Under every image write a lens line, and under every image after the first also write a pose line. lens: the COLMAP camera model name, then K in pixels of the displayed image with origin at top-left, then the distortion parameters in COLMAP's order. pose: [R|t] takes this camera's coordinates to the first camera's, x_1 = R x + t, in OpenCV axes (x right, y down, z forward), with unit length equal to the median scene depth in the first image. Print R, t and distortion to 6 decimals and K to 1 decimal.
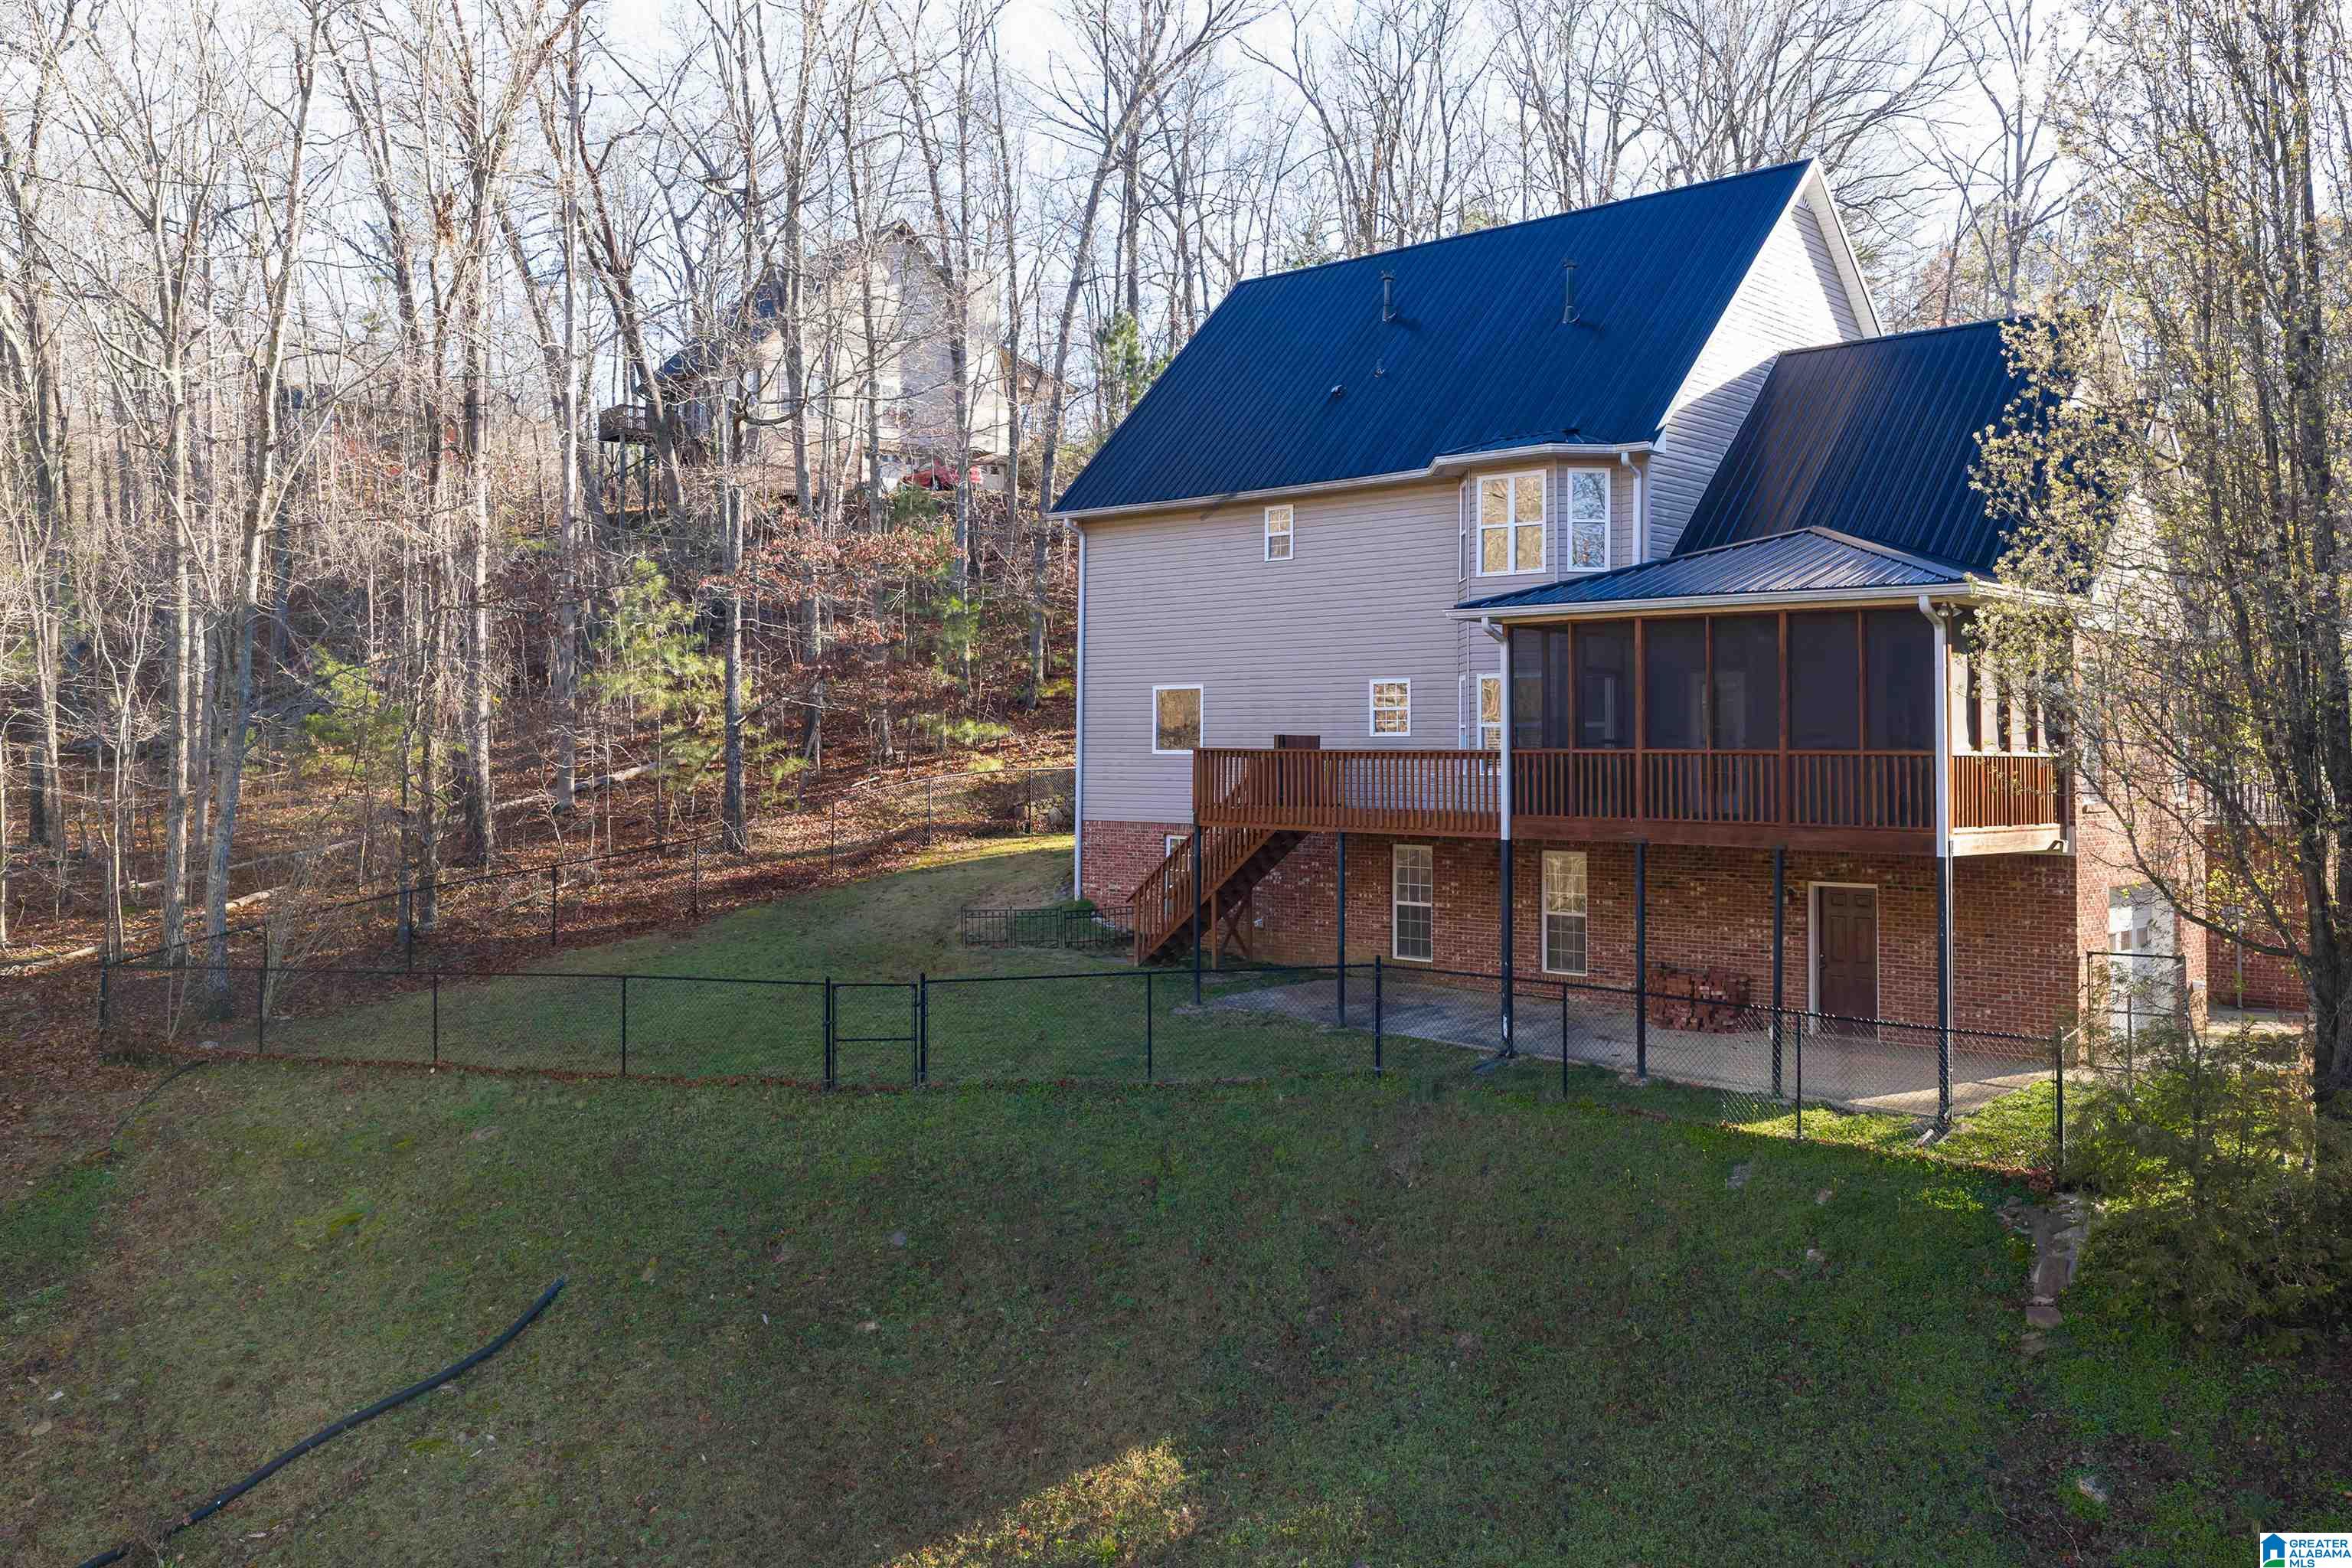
lens RADIAL K [[1947.3, 0, 1197.6], [0, 1947.3, 763.9], [0, 0, 1]] dist [0.014251, -0.026676]
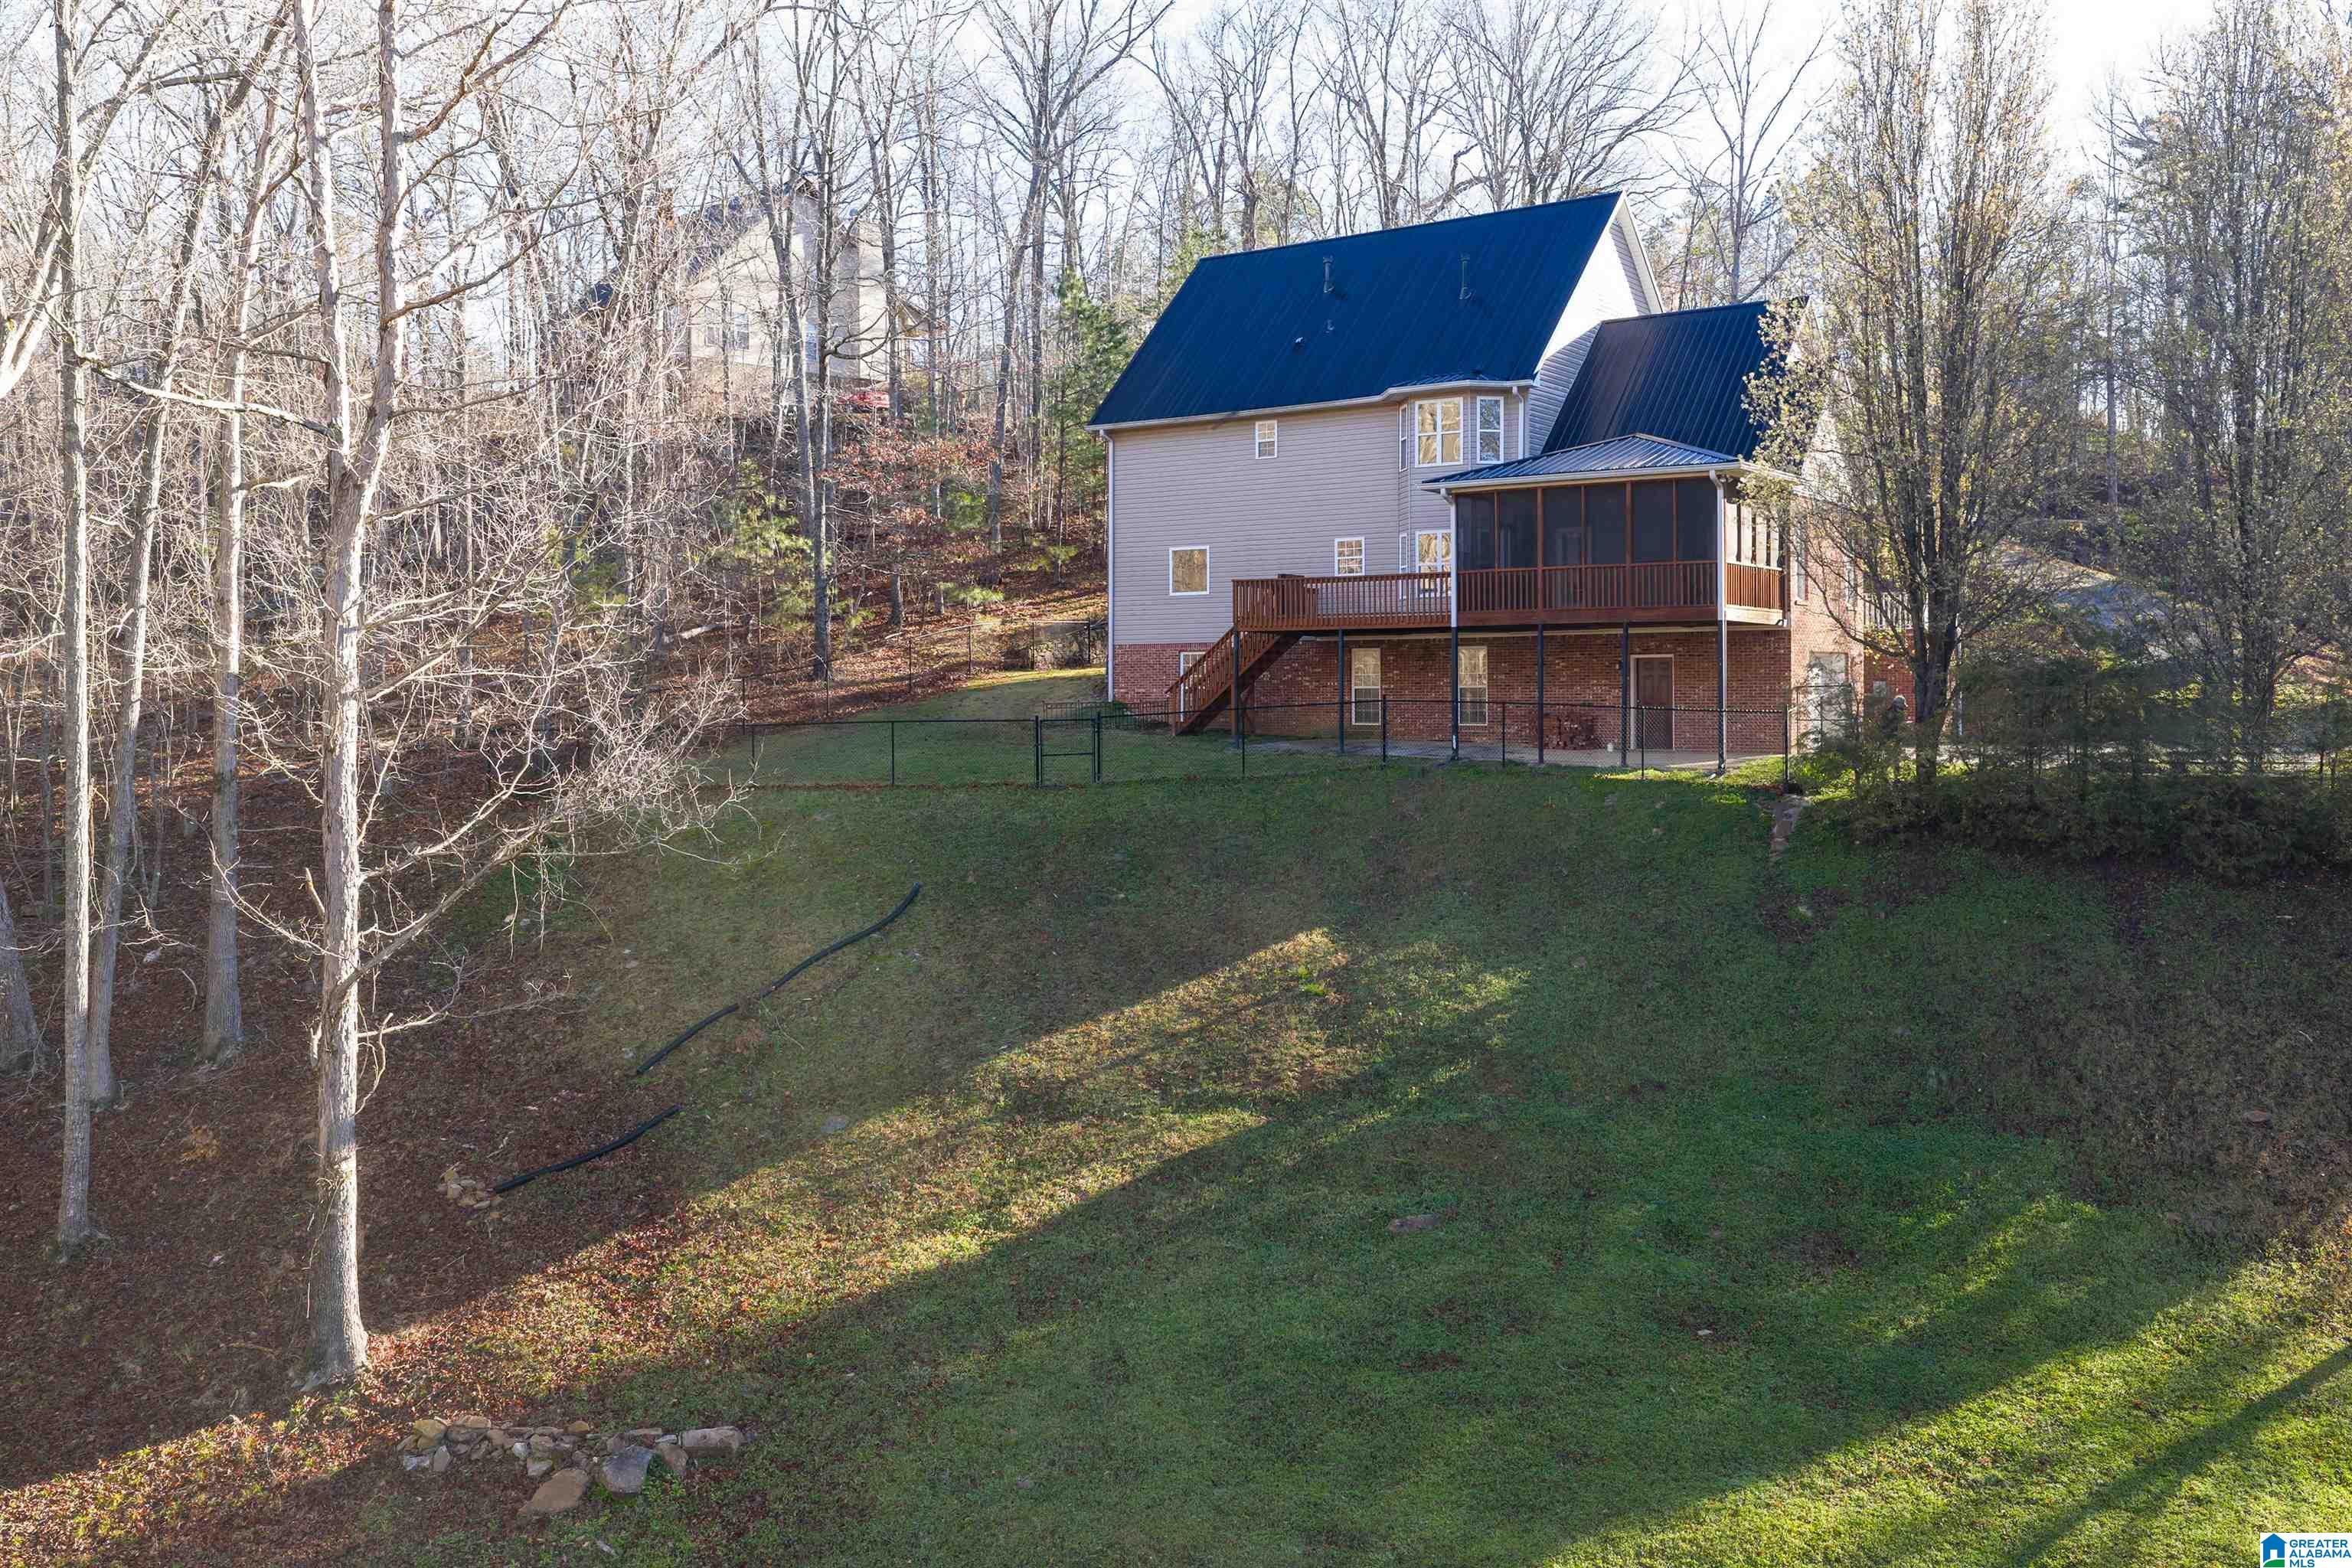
lens RADIAL K [[1947.3, 0, 1154.2], [0, 1947.3, 791.2], [0, 0, 1]] dist [0.014251, -0.026676]
pose [[0.992145, -0.013675, 0.124341, -0.291021], [0.008002, 0.998909, 0.046005, 0.098412], [-0.124835, -0.044648, 0.991172, -0.576489]]
